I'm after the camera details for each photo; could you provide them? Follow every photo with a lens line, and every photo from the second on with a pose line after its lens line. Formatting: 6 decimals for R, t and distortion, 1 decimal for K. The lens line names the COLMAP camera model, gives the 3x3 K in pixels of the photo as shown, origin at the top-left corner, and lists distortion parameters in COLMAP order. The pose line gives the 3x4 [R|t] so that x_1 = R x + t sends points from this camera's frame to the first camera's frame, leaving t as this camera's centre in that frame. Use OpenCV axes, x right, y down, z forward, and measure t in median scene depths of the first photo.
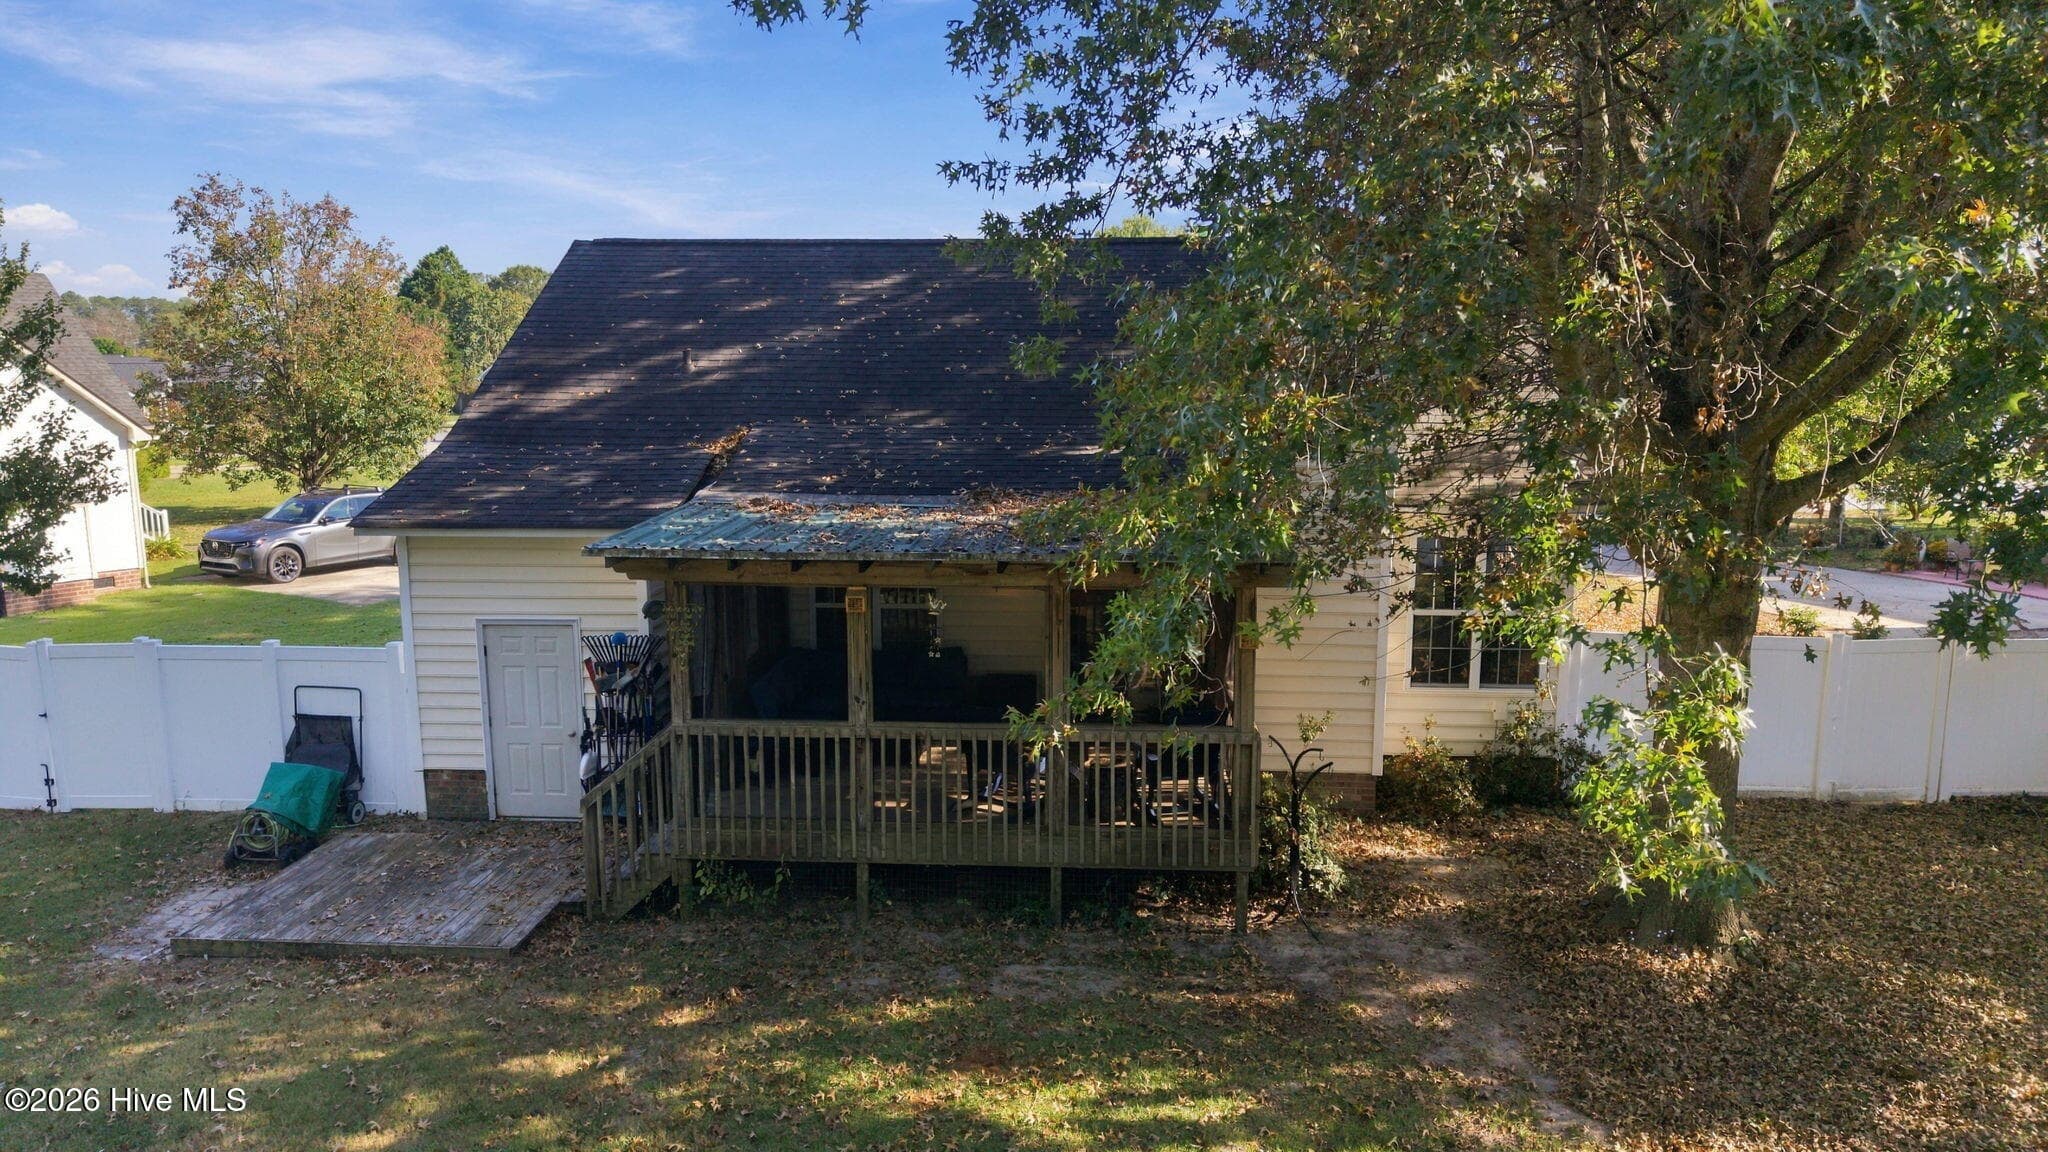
lens RADIAL K [[1468.0, 0, 1019.0], [0, 1468.0, 569.9], [0, 0, 1]] dist [0.006819, -0.009746]
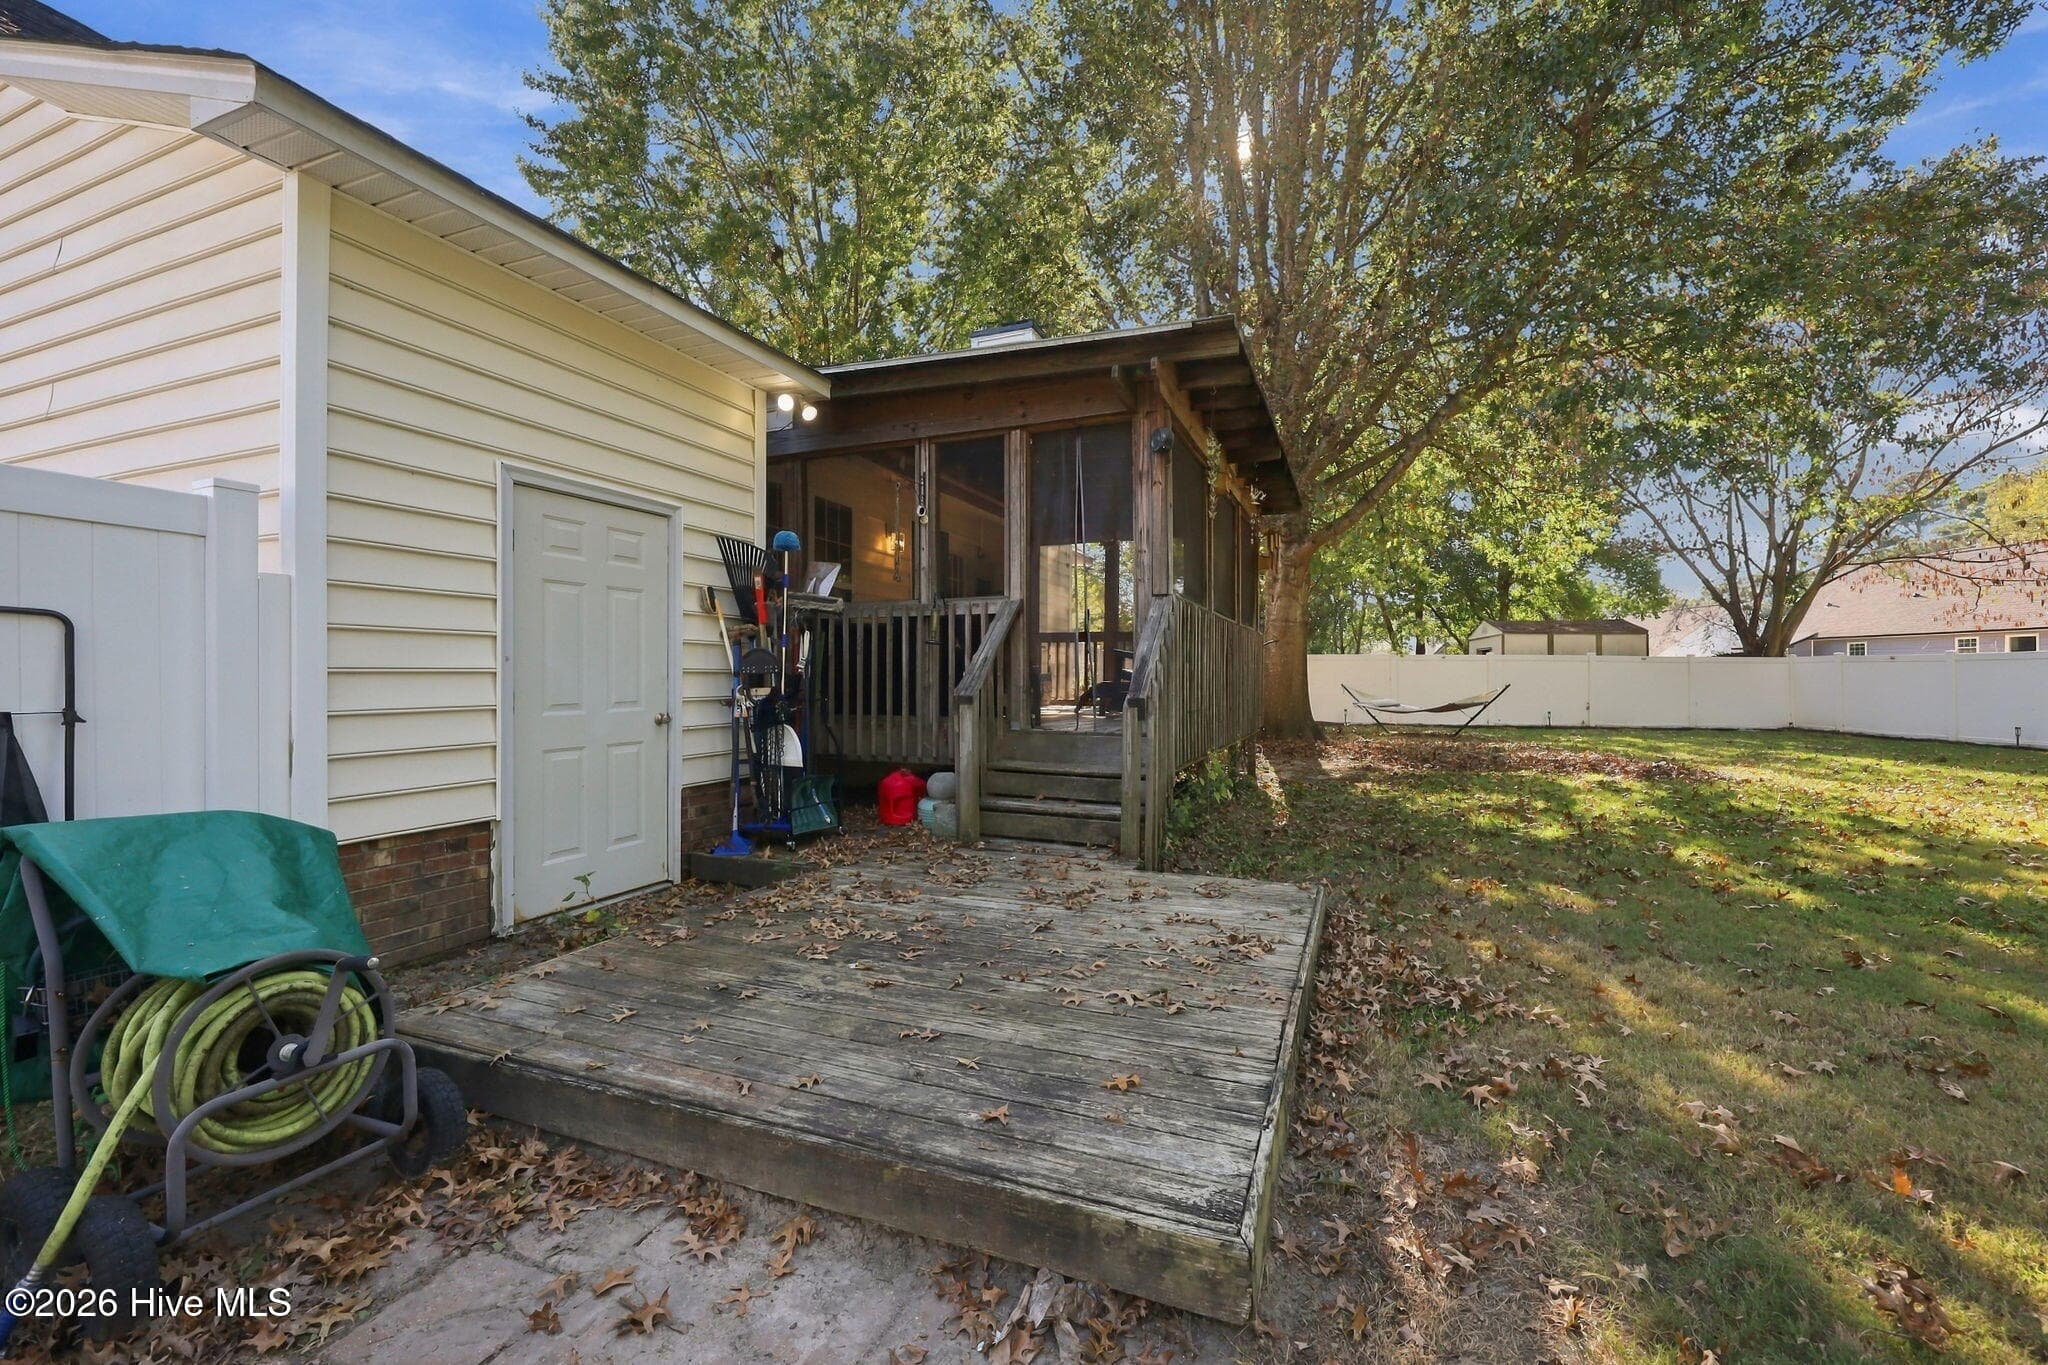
lens RADIAL K [[838.7, 0, 1034.1], [0, 838.7, 667.8], [0, 0, 1]] dist [0.000981, -0.001041]
pose [[0.290752, 0.011579, 0.956728, -0.598997], [0.152364, 0.986607, -0.058244, 0.141438], [-0.944589, 0.162705, 0.285094, 0.835451]]
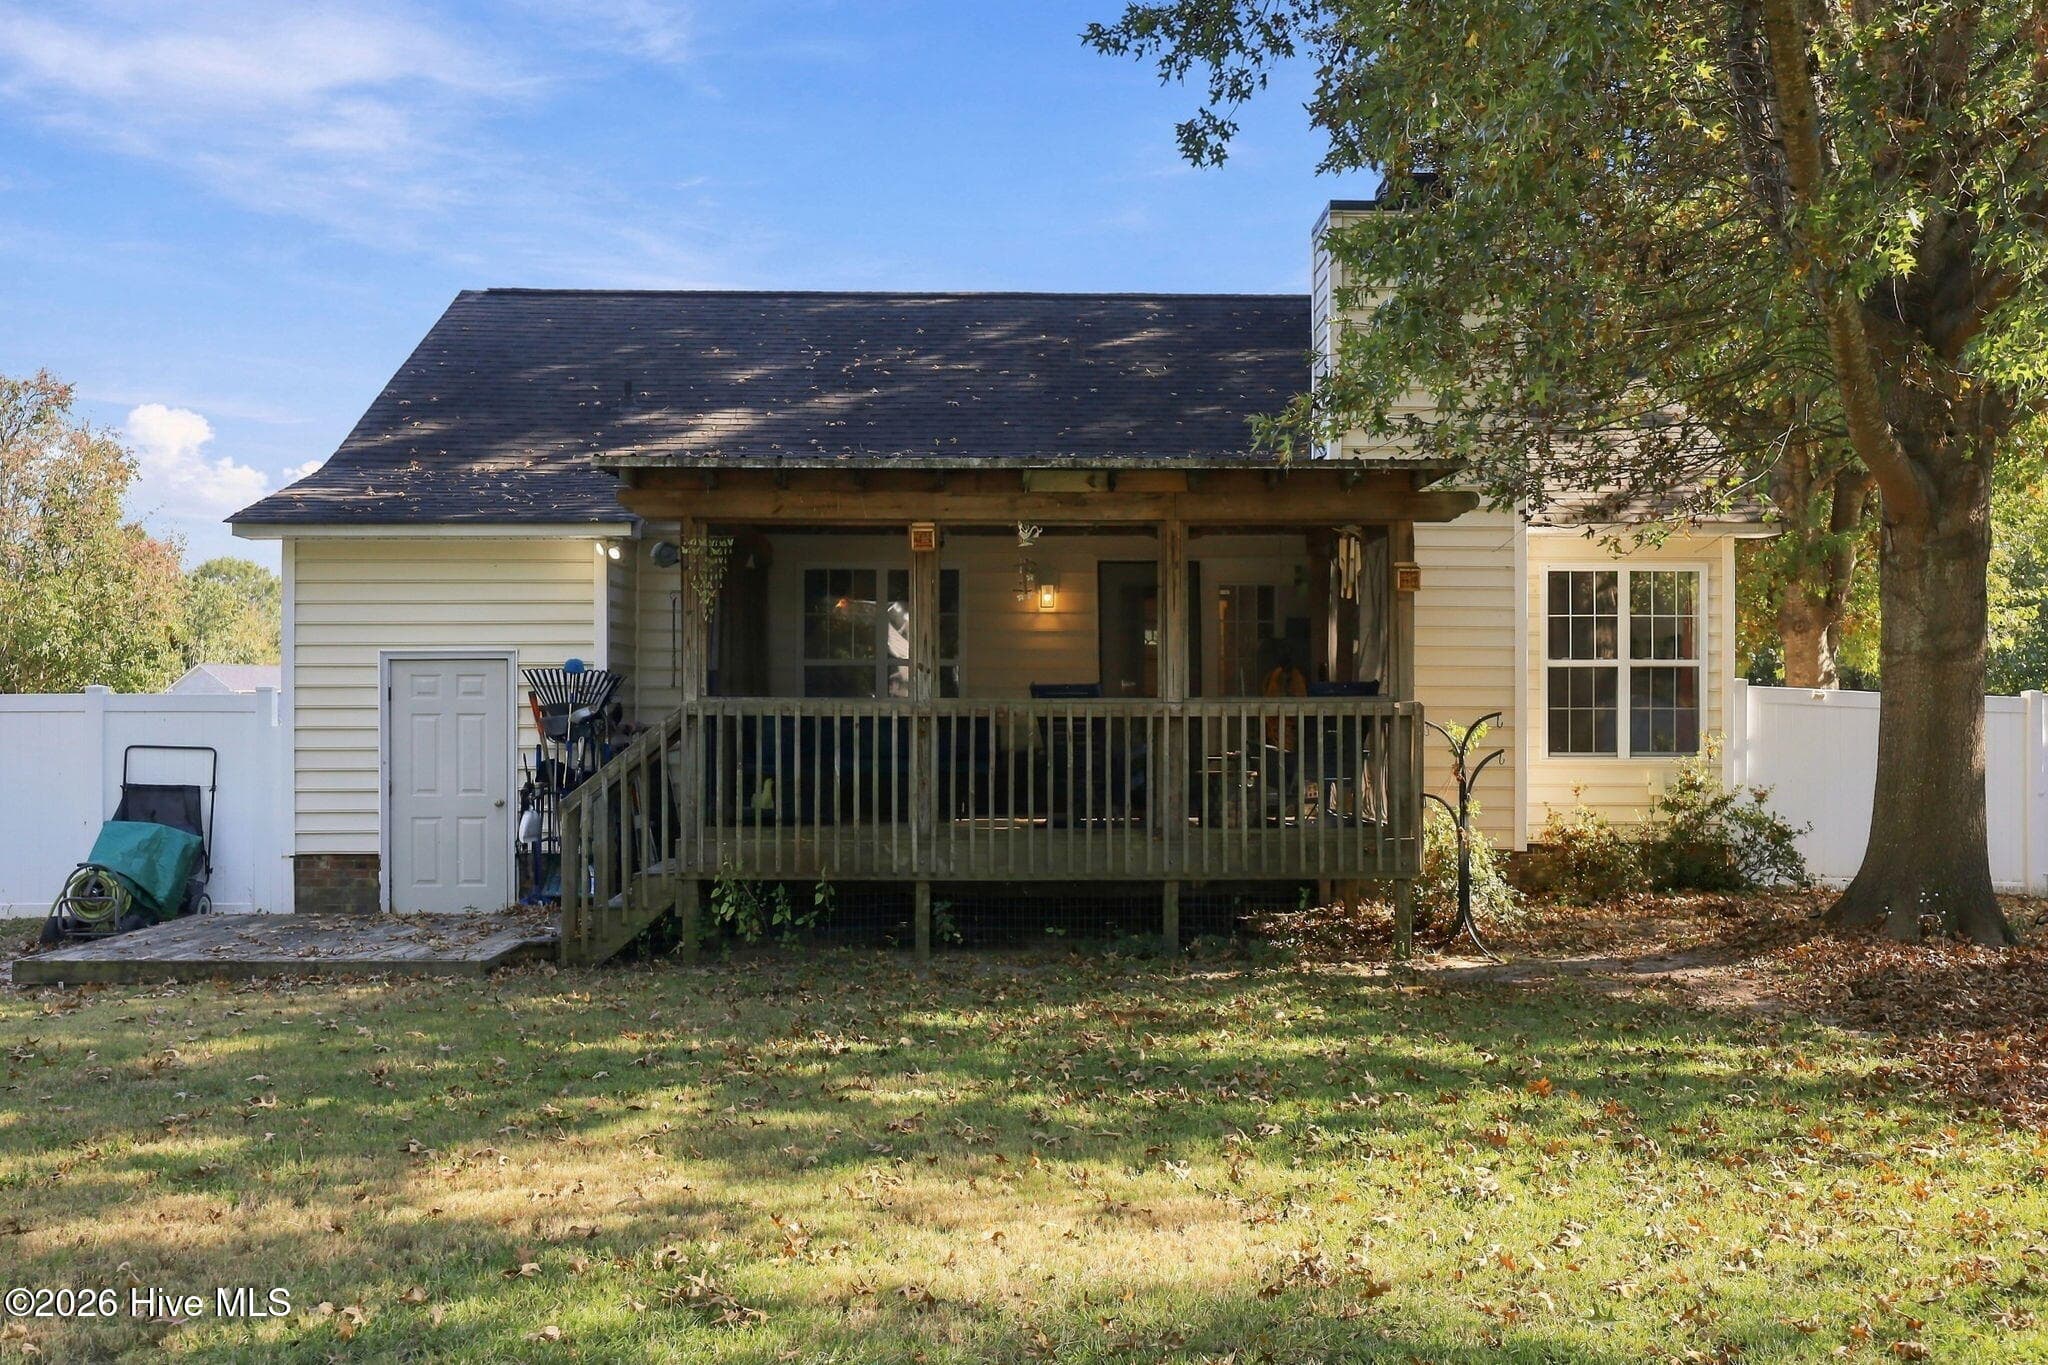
lens RADIAL K [[1929.7, 0, 1026.9], [0, 1929.7, 694.1], [0, 0, 1]] dist [-0.012972, 0.000000]
pose [[0.995374, 0.004761, 0.095960, -0.135663], [0.012059, 0.984682, -0.173941, 0.251325], [-0.095318, 0.174293, 0.980070, -0.026449]]
